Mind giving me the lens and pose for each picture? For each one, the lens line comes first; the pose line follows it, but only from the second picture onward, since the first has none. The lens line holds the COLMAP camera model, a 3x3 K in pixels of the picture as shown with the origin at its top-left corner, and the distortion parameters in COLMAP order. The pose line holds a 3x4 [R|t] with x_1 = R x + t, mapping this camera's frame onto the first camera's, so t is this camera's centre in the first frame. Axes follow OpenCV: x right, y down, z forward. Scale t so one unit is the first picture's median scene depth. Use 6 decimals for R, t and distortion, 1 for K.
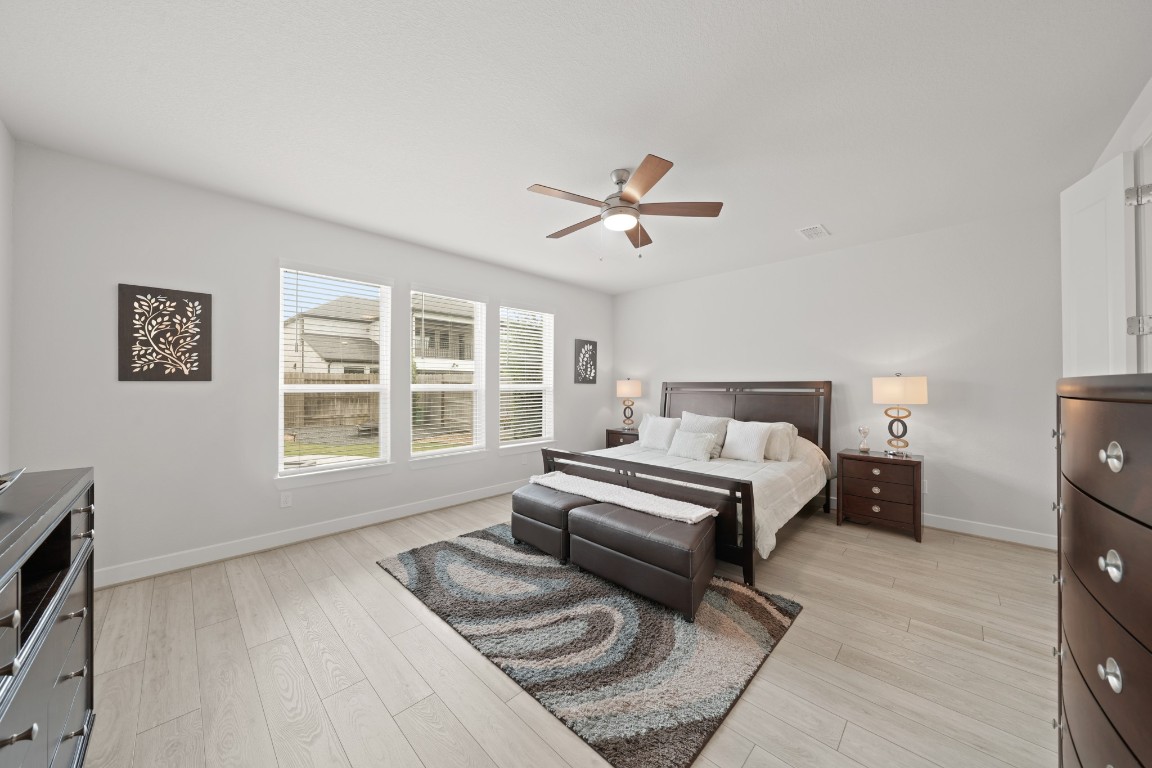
lens RADIAL K [[392.3, 0, 576.0], [0, 392.3, 384.0], [0, 0, 1]] dist [0.000124, -0.000019]
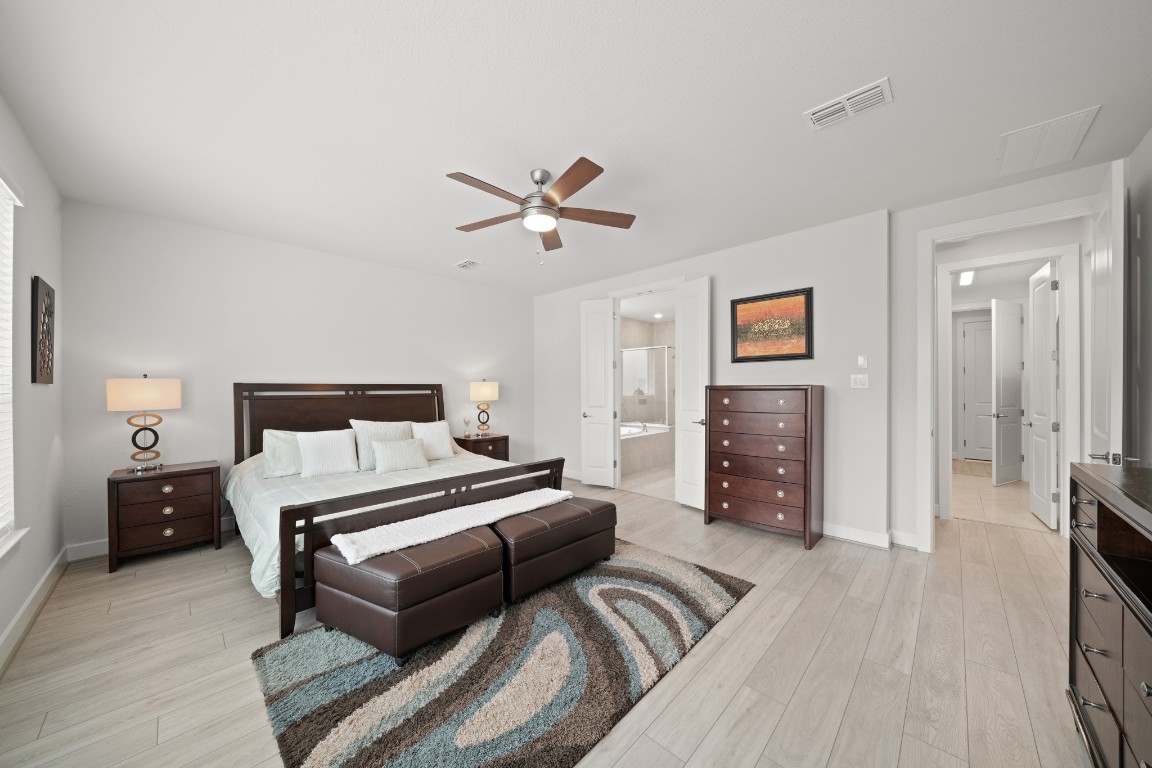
lens RADIAL K [[392.3, 0, 576.0], [0, 392.3, 384.0], [0, 0, 1]] dist [0.000124, -0.000019]
pose [[-0.003832, 0.010873, 0.999934, -0.697348], [-0.002095, 0.999939, -0.010881, 0.005559], [-0.999990, -0.002137, -0.003809, 0.720737]]
